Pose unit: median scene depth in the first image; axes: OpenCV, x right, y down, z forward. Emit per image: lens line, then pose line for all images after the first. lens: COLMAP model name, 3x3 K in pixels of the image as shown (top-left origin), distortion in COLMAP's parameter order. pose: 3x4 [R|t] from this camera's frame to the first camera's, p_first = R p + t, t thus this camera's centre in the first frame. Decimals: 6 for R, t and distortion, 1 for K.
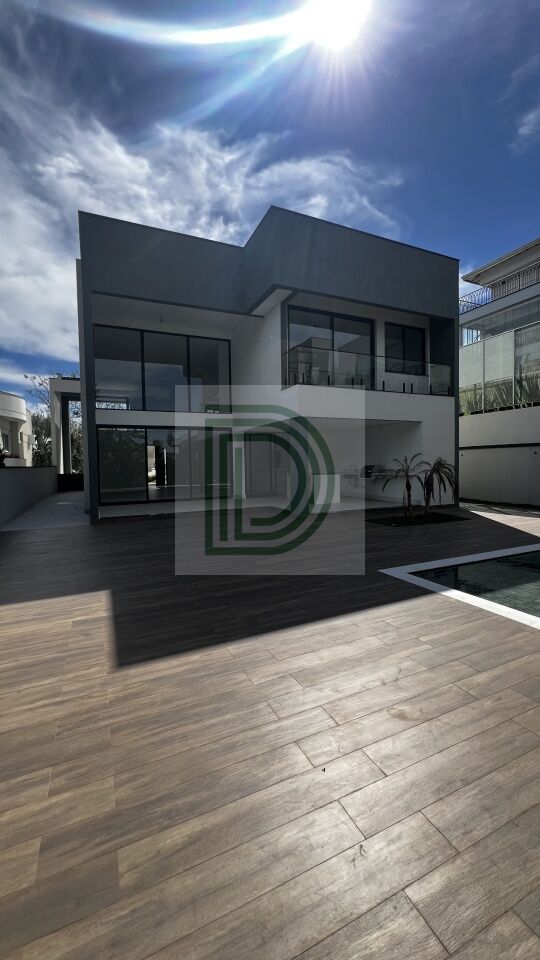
lens RADIAL K [[383.9, 0, 265.1], [0, 383.9, 477.2], [0, 0, 1]] dist [0.001099, 0.000255]
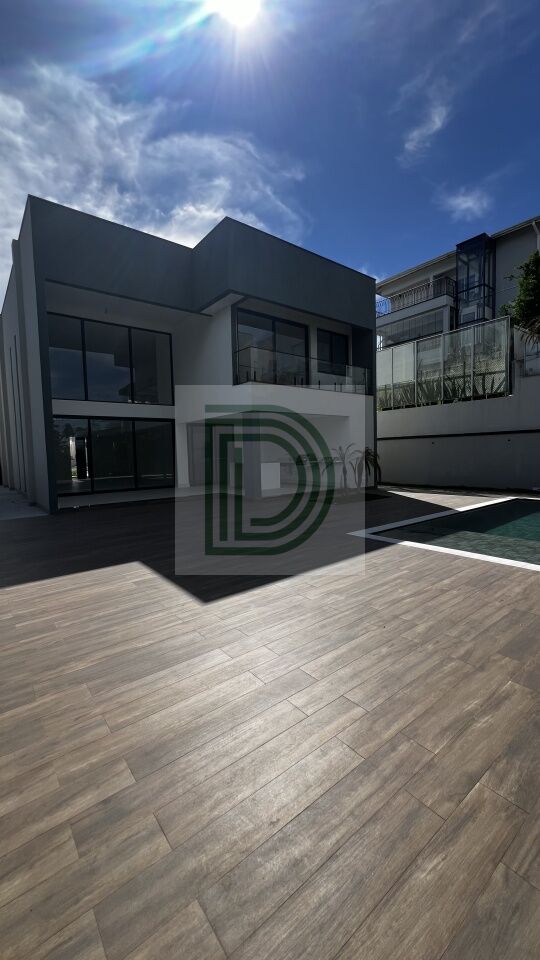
lens RADIAL K [[383.9, 0, 265.1], [0, 383.9, 477.2], [0, 0, 1]] dist [0.001099, 0.000255]
pose [[0.972147, -0.022343, 0.233305, -0.112727], [0.017203, 0.999563, 0.024042, 0.007742], [-0.233740, -0.019359, 0.972106, -0.078039]]
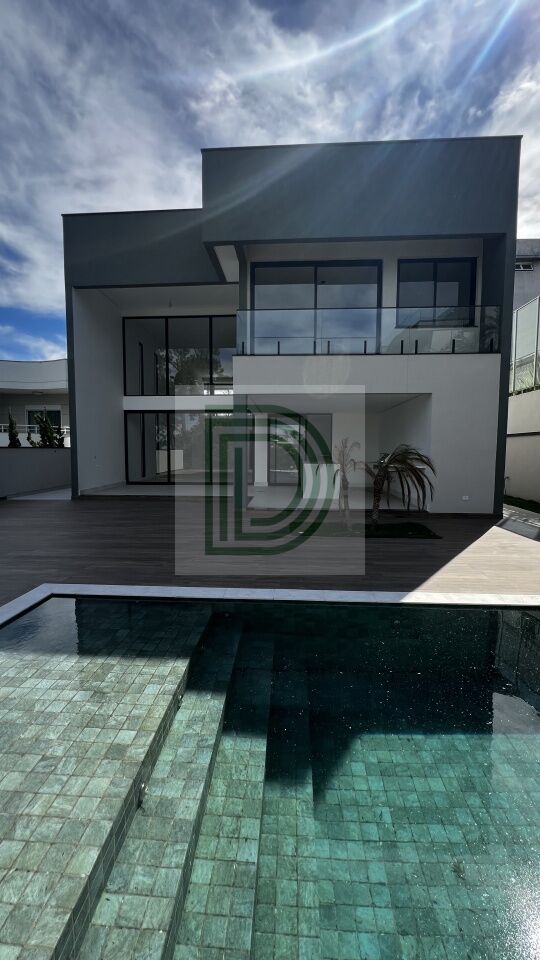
lens RADIAL K [[383.9, 0, 265.1], [0, 383.9, 477.2], [0, 0, 1]] dist [0.001099, 0.000255]
pose [[0.882347, 0.054269, -0.467460, 0.451977], [-0.035542, 0.998176, 0.048794, -0.014499], [0.469256, -0.026439, 0.882666, 0.218953]]
